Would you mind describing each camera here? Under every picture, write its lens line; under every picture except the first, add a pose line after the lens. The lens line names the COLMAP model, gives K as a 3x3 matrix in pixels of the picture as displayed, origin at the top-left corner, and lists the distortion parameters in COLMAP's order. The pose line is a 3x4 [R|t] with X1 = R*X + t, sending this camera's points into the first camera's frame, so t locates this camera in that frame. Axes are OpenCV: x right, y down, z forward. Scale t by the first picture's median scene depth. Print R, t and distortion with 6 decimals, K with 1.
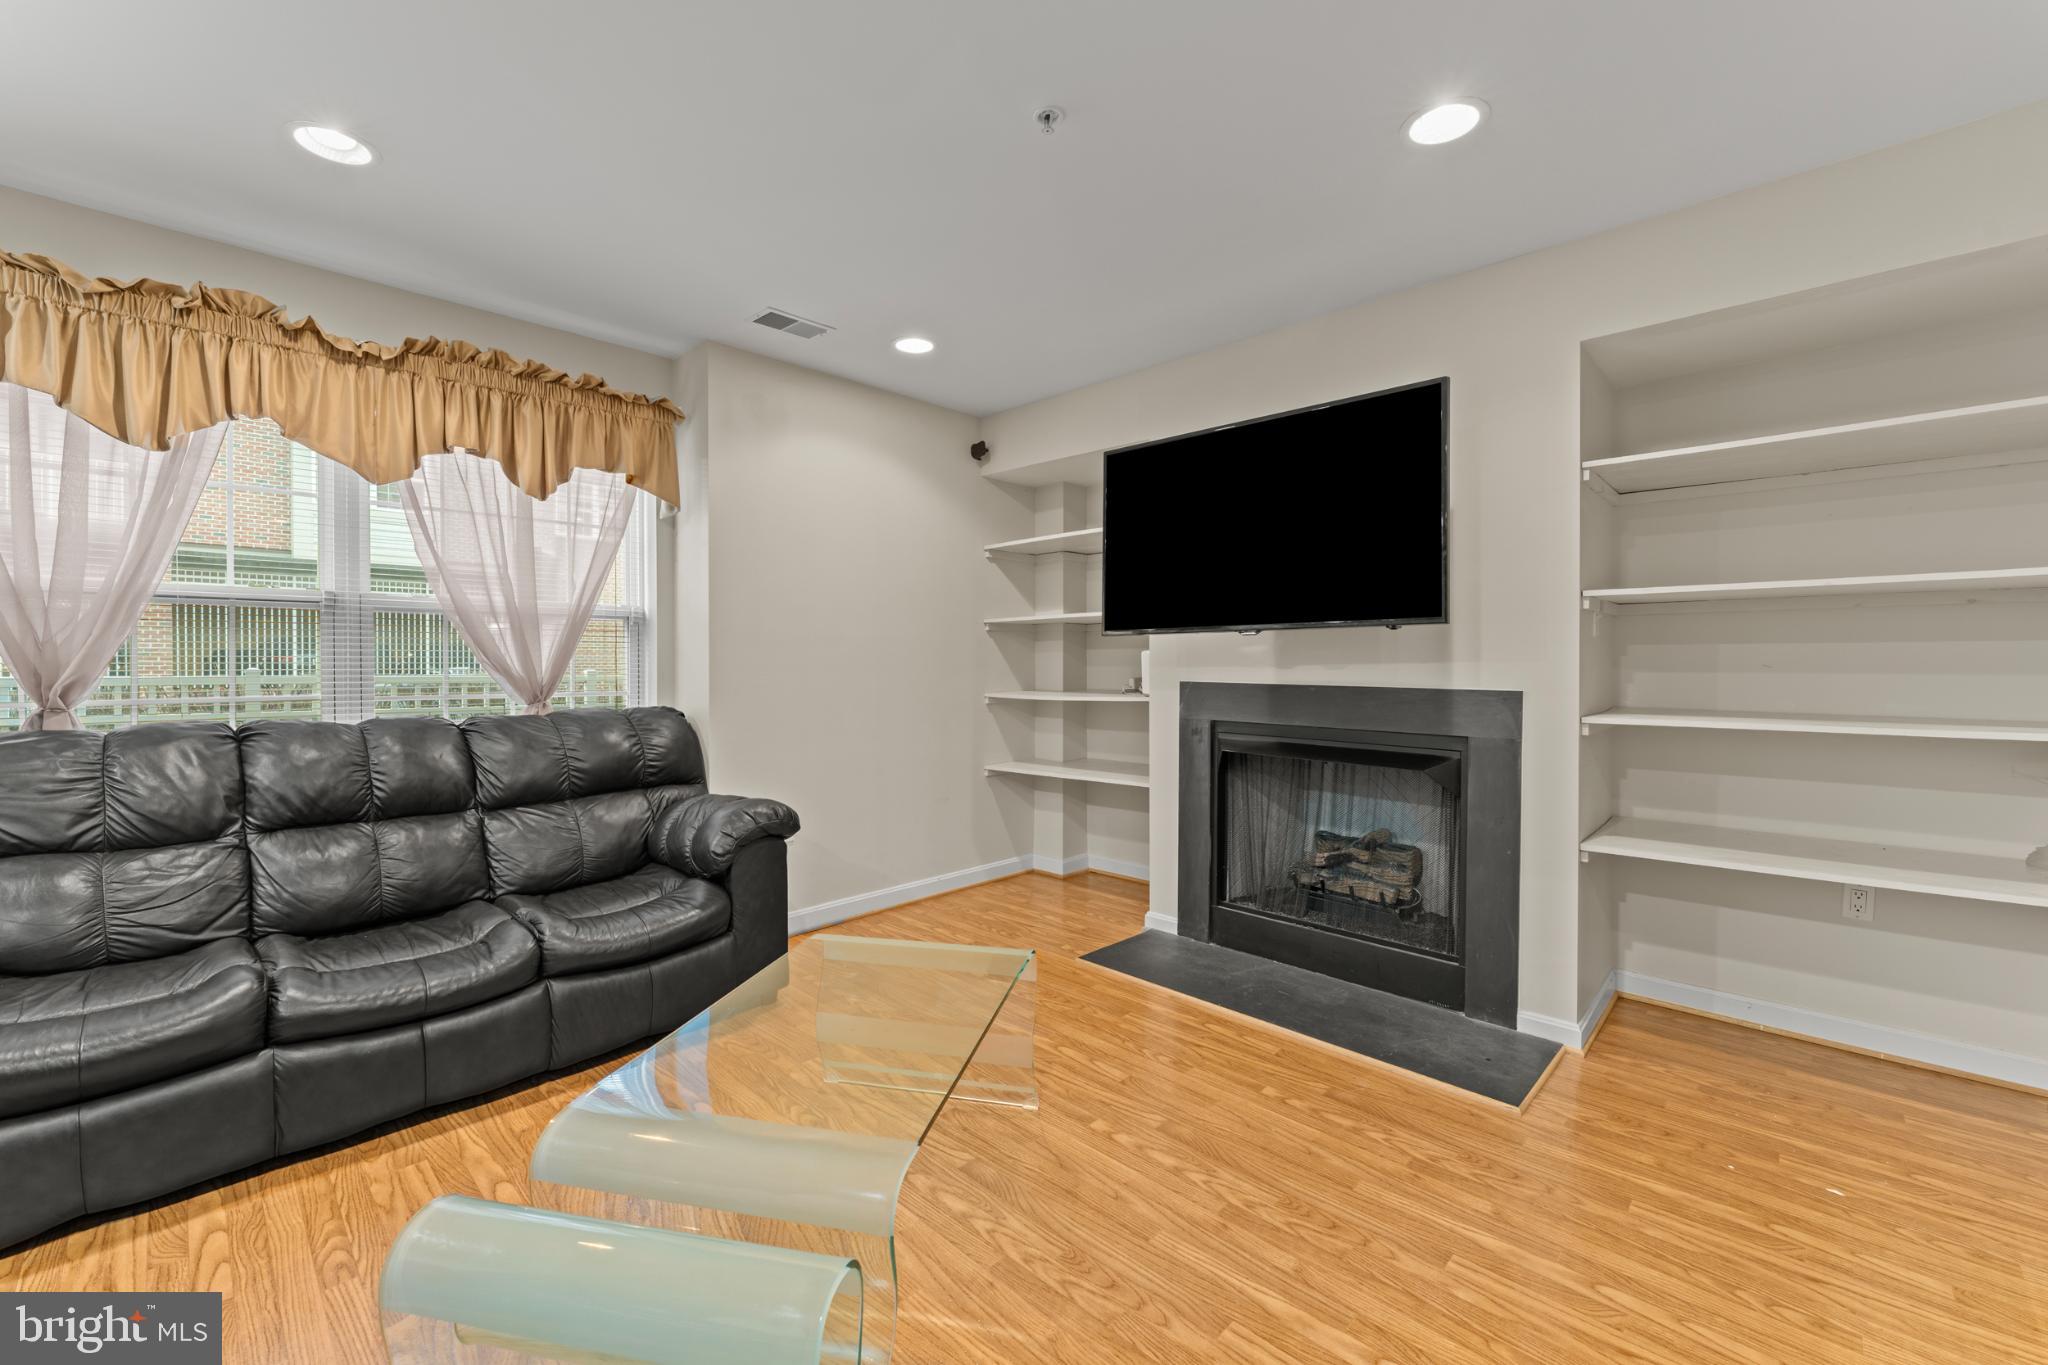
lens RADIAL K [[827.3, 0, 1023.8], [0, 827.3, 669.8], [0, 0, 1]] dist [-0.001961, -0.000807]
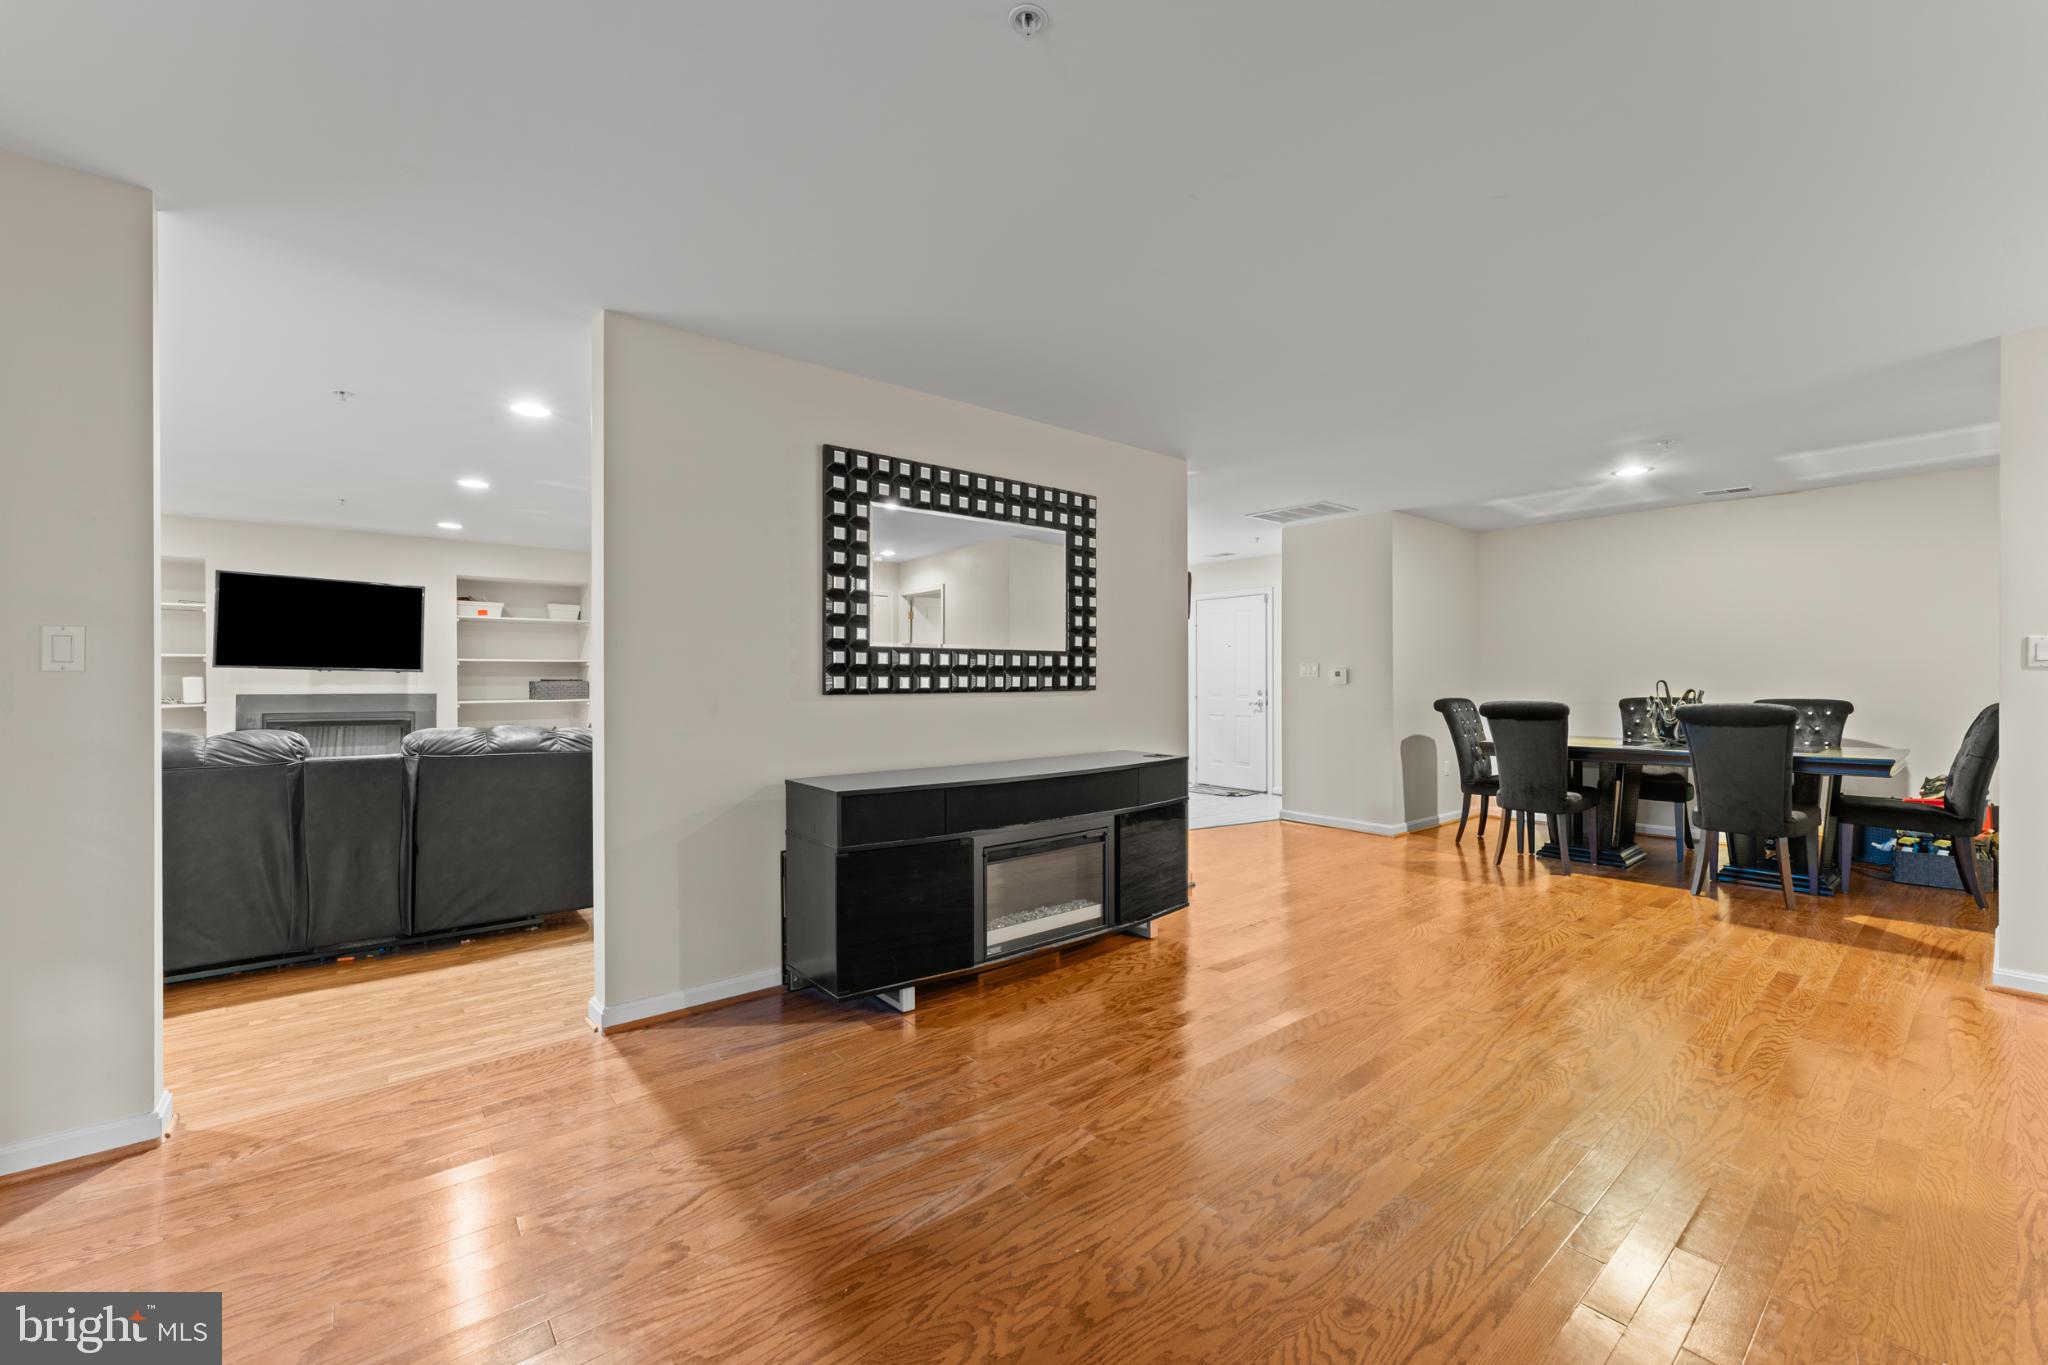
lens RADIAL K [[827.3, 0, 1022.5], [0, 827.3, 682.1], [0, 0, 1]] dist [-0.001961, -0.000807]
pose [[0.102257, -0.006276, 0.994738, -1.756272], [0.013118, 0.999902, 0.004960, 0.000330], [-0.994672, 0.012542, 0.102329, -1.108607]]
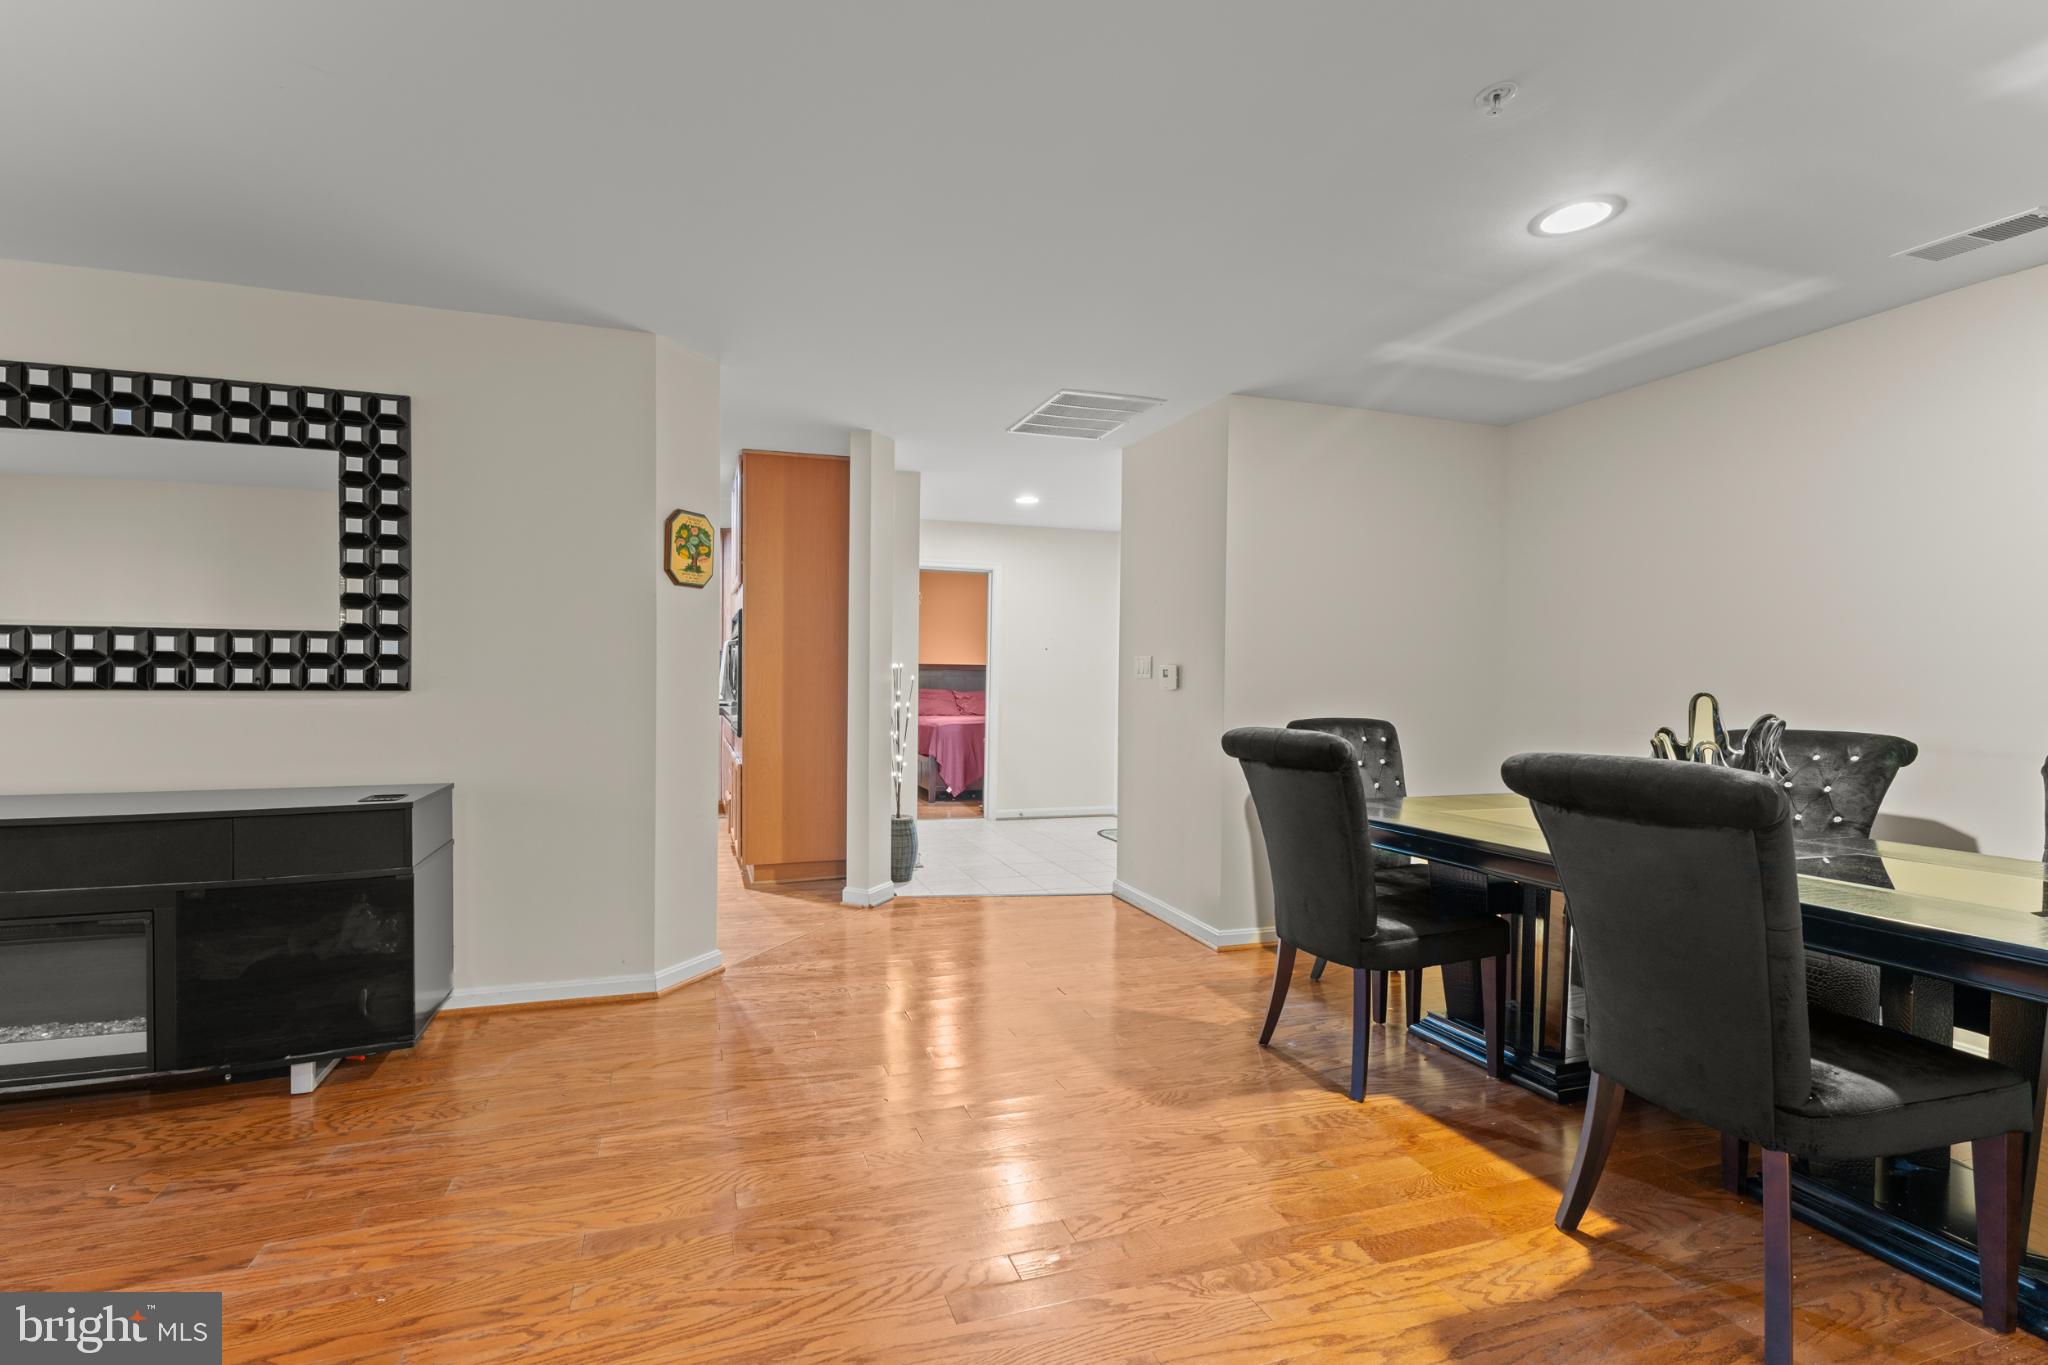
lens RADIAL K [[857.9, 0, 989.4], [0, 857.9, 689.6], [0, 0, 1]] dist [0.001308, -0.000059]
pose [[0.472138, -0.009257, 0.881476, -0.844983], [0.000687, 0.999948, 0.010133, 0.012811], [-0.881524, -0.004178, 0.472120, -2.170075]]
